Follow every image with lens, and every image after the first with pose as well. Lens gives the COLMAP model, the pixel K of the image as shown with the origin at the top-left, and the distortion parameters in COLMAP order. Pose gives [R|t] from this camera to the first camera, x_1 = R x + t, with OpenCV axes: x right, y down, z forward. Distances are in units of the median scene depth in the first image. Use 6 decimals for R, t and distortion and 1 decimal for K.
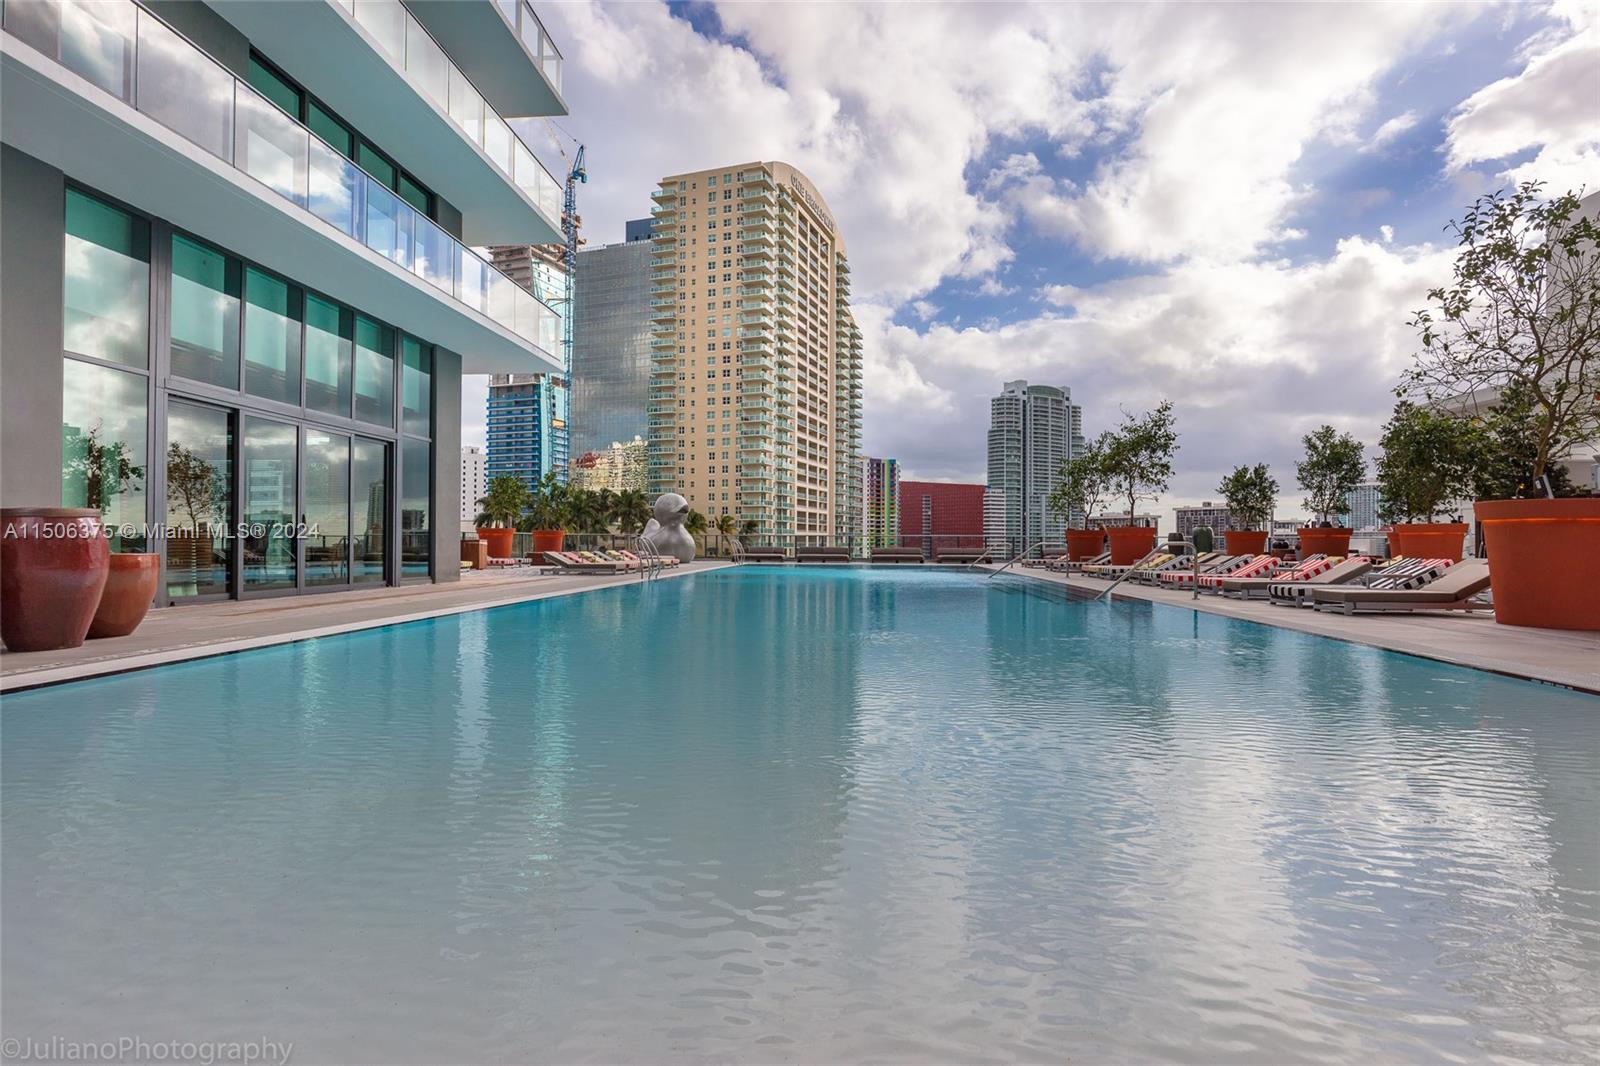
lens RADIAL K [[820.9, 0, 800.0], [0, 820.9, 528.1], [0, 0, 1]] dist [-0.001899, -0.000199]
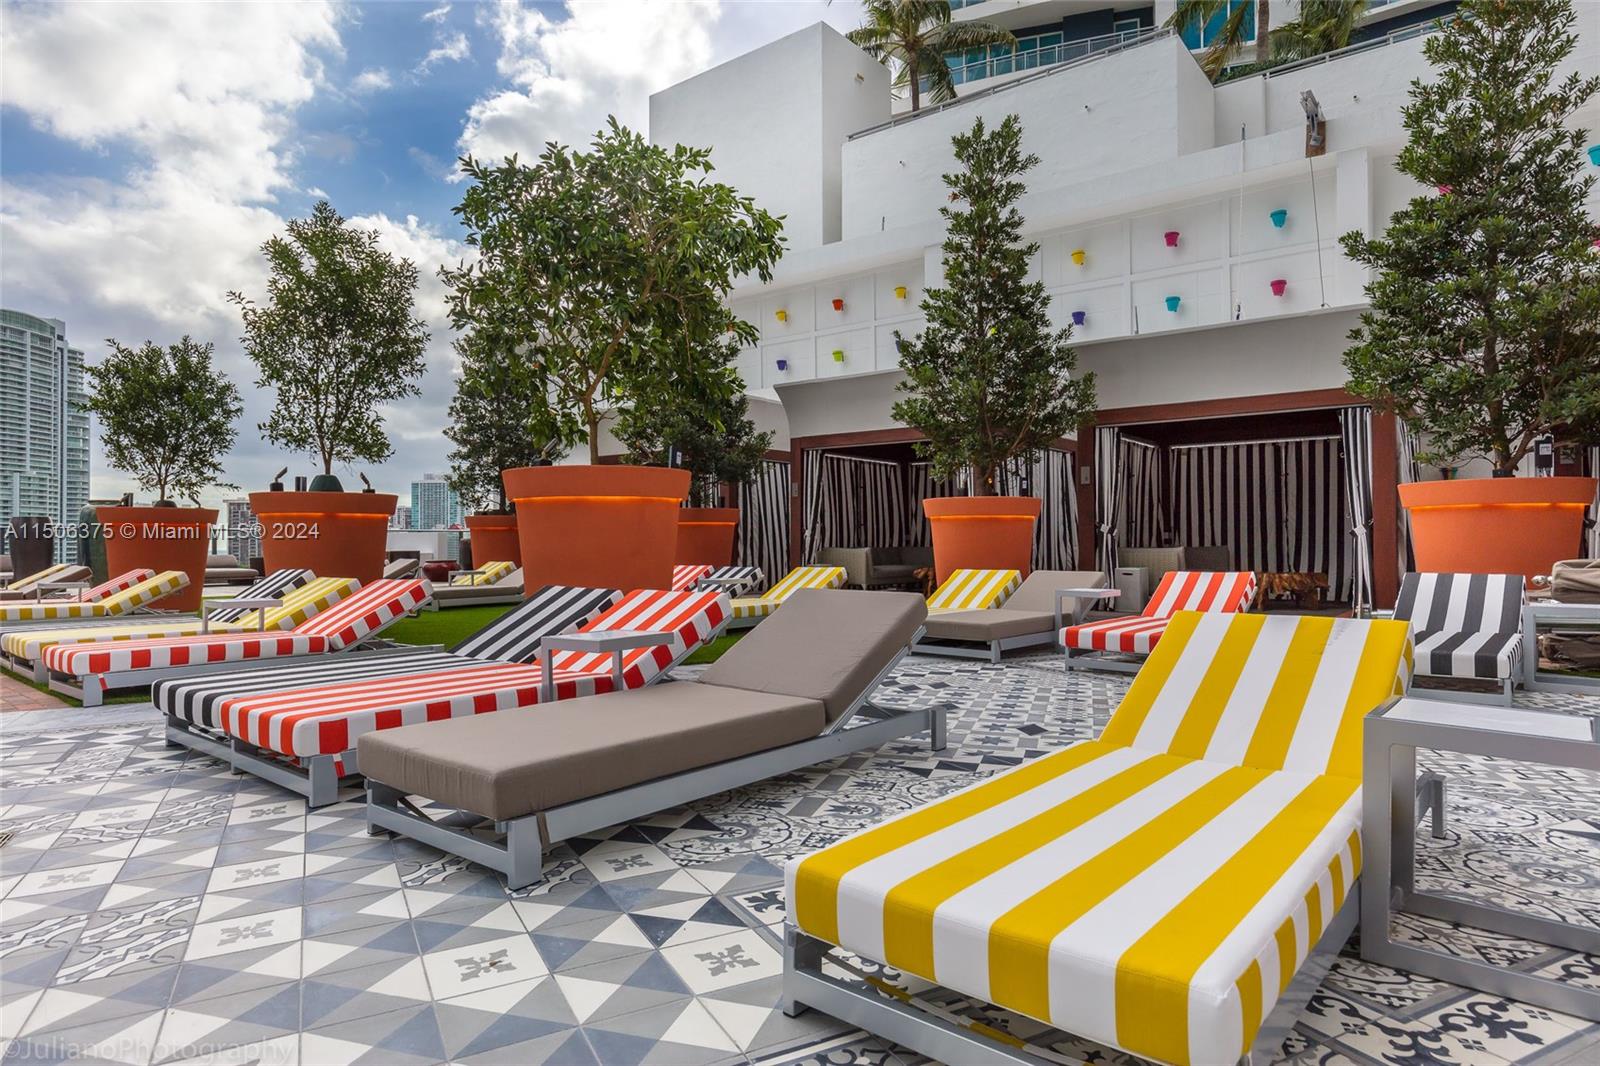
lens RADIAL K [[959.0, 0, 799.3], [0, 959.0, 527.7], [0, 0, 1]] dist [-0.000616, -0.000111]
pose [[0.570249, -0.012201, 0.821381, 0.341039], [0.006912, 0.999926, 0.010054, 0.009543], [-0.821443, -0.000055, 0.570291, 0.486089]]
